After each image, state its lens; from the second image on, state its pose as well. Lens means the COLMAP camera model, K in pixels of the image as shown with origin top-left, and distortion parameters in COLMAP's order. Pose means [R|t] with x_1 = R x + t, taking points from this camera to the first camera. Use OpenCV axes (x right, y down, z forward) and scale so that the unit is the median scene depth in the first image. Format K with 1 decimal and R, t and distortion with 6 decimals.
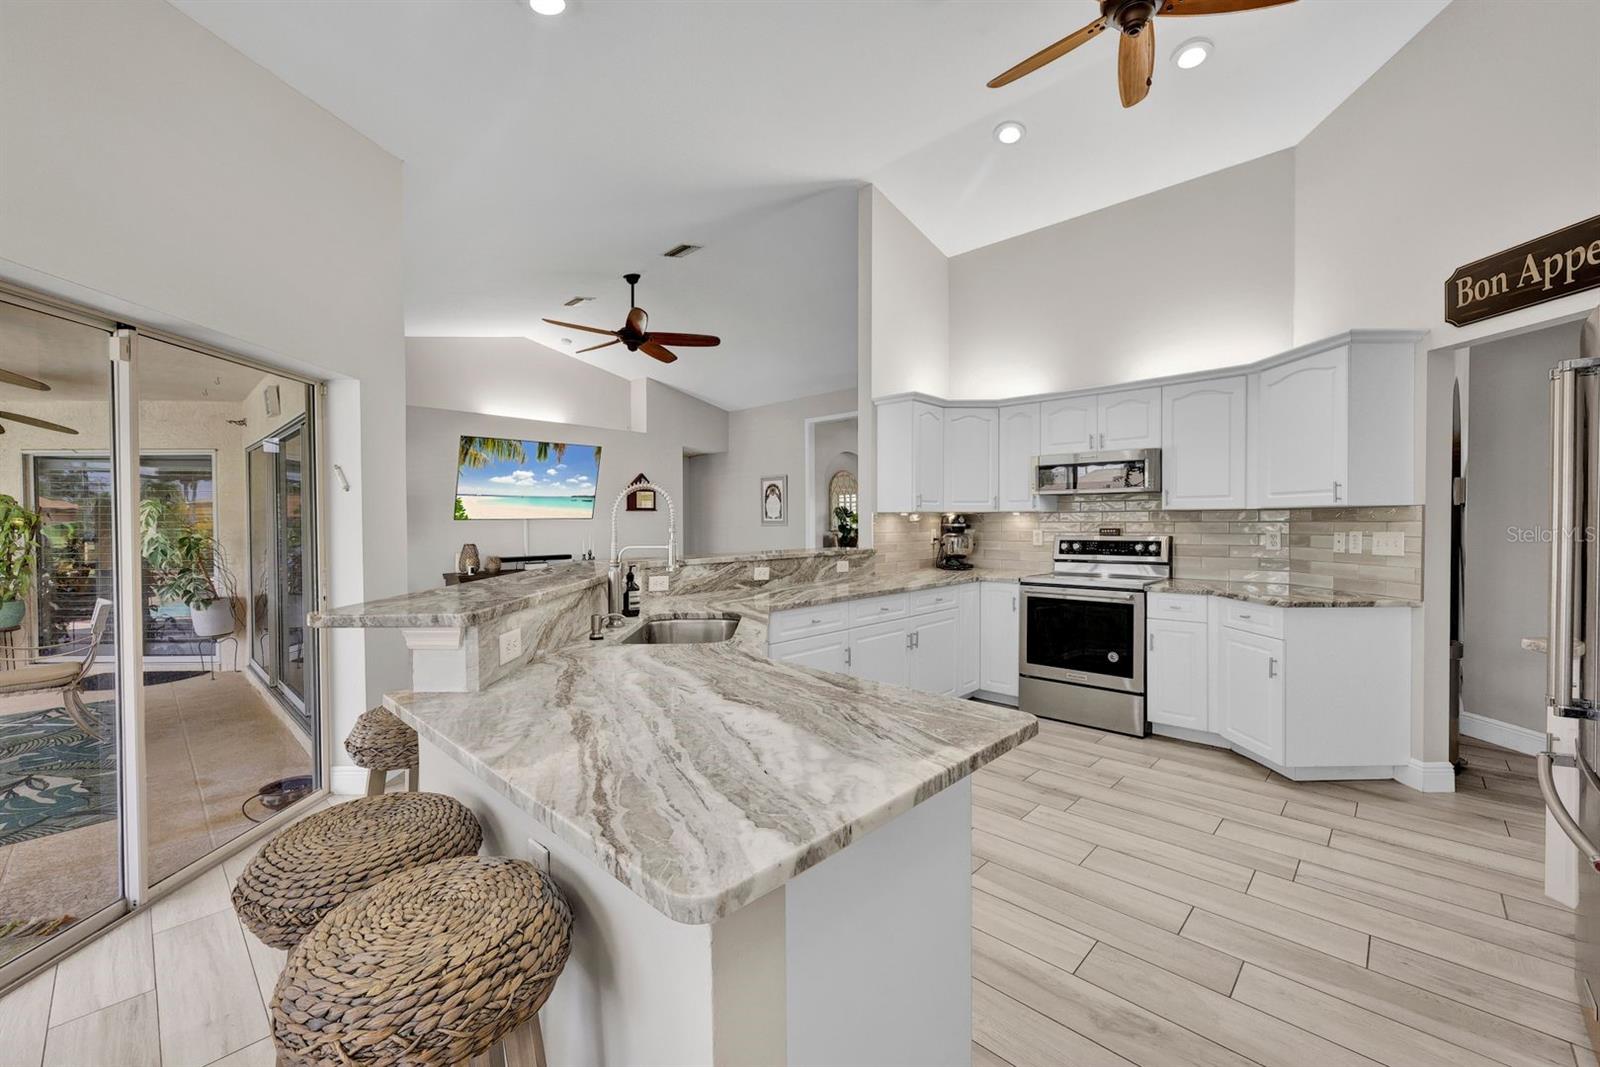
lens RADIAL K [[658.8, 0, 805.0], [0, 658.8, 529.4], [0, 0, 1]] dist [0.001203, 0.000154]
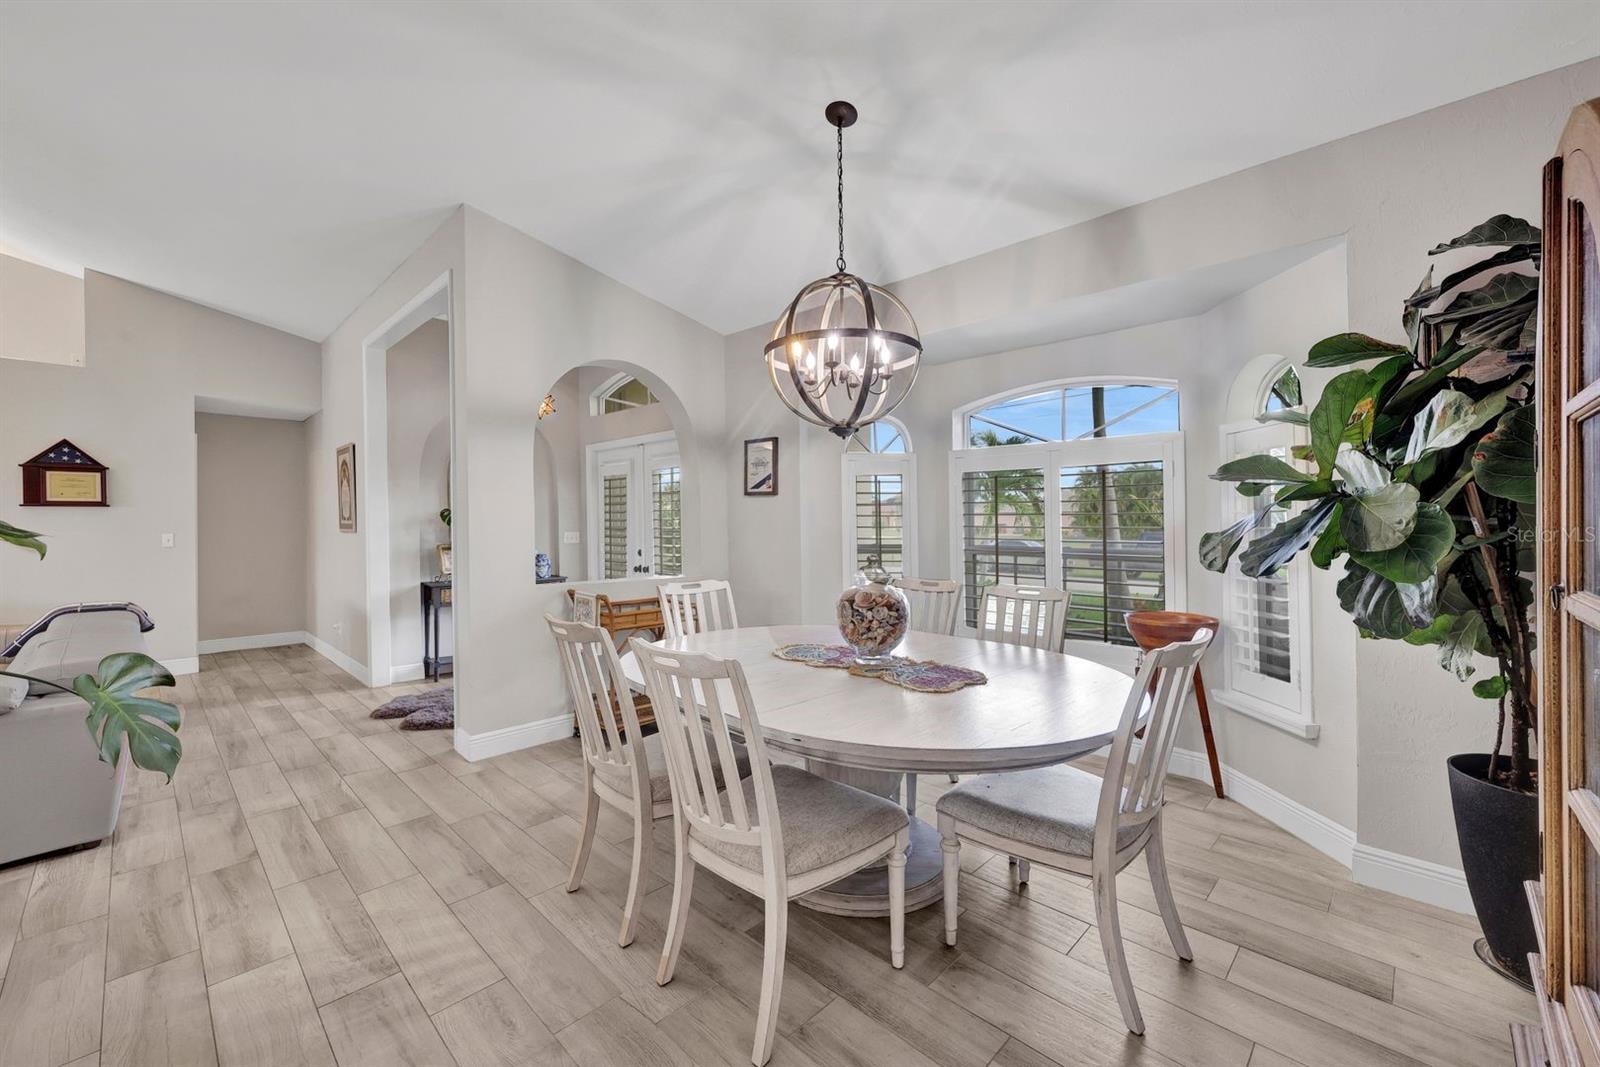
lens RADIAL K [[658.8, 0, 805.0], [0, 658.8, 529.4], [0, 0, 1]] dist [0.001203, 0.000154]
pose [[0.999987, -0.005113, -0.000550, 0.425025], [0.005111, 0.999980, -0.003827, -0.004384], [0.000570, 0.003824, 0.999993, 0.503940]]
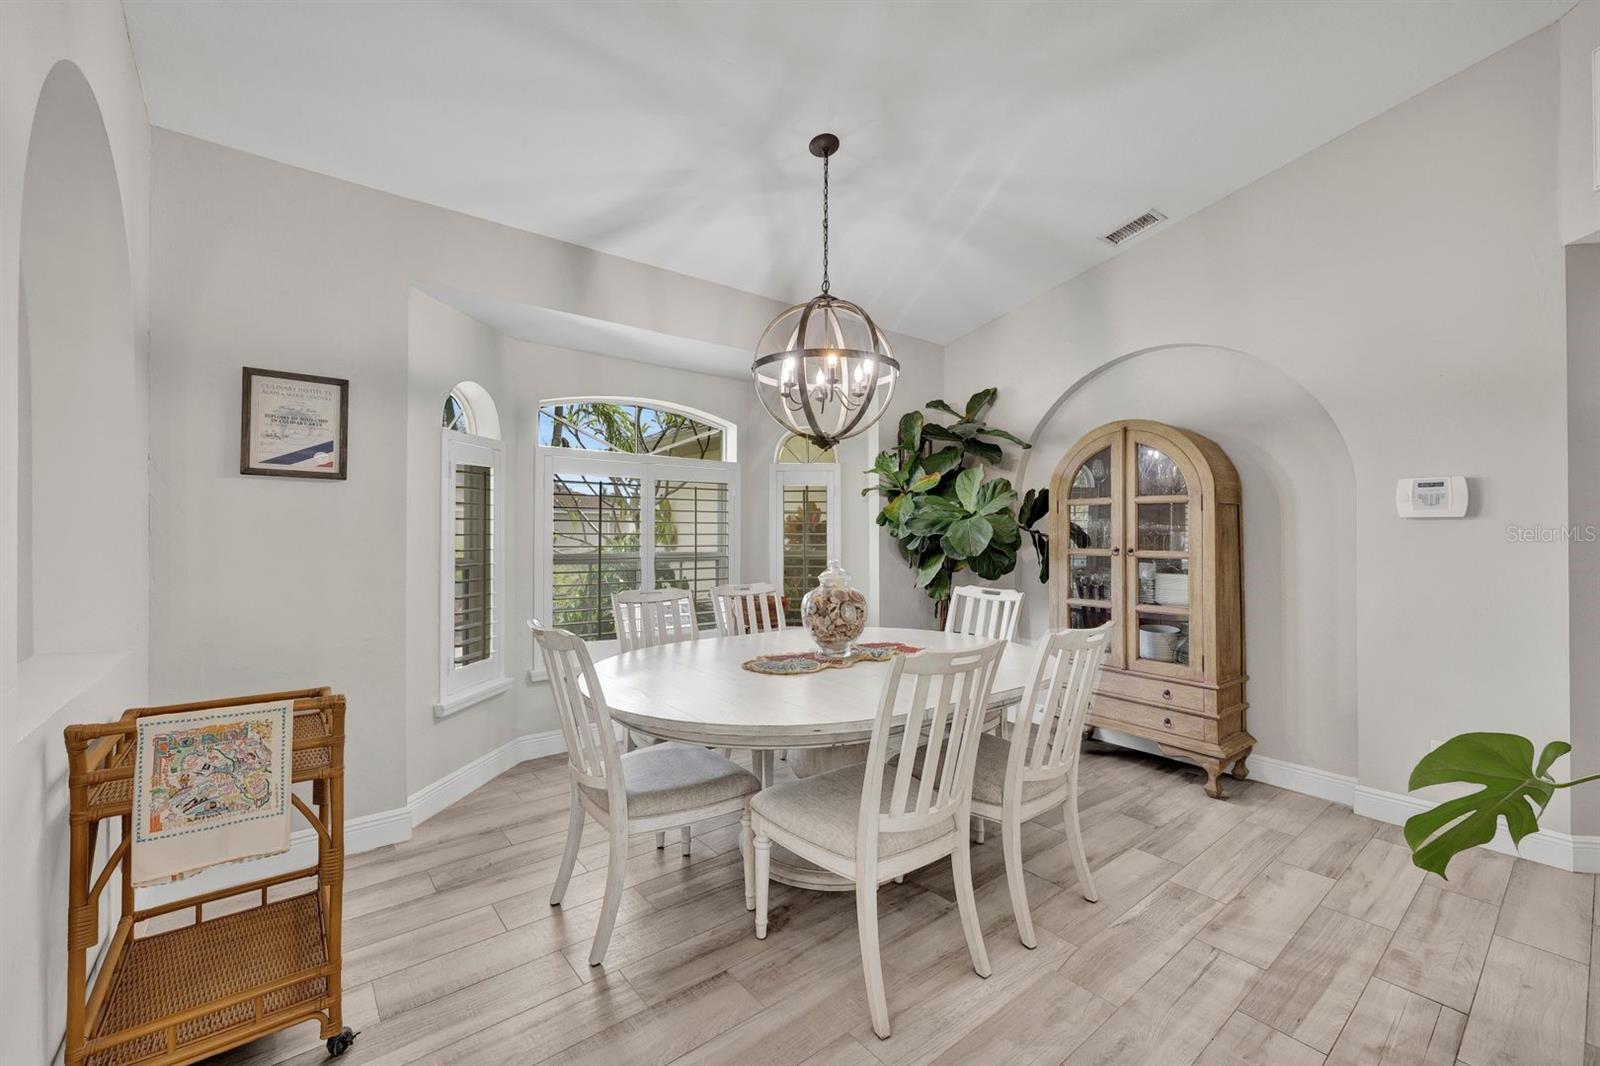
lens RADIAL K [[658.8, 0, 805.0], [0, 658.8, 528.9], [0, 0, 1]] dist [0.001203, 0.000154]
pose [[0.107309, -0.006111, 0.994207, 0.106339], [0.010651, 0.999931, 0.004996, -0.010510], [-0.994169, 0.010053, 0.107367, 0.794487]]
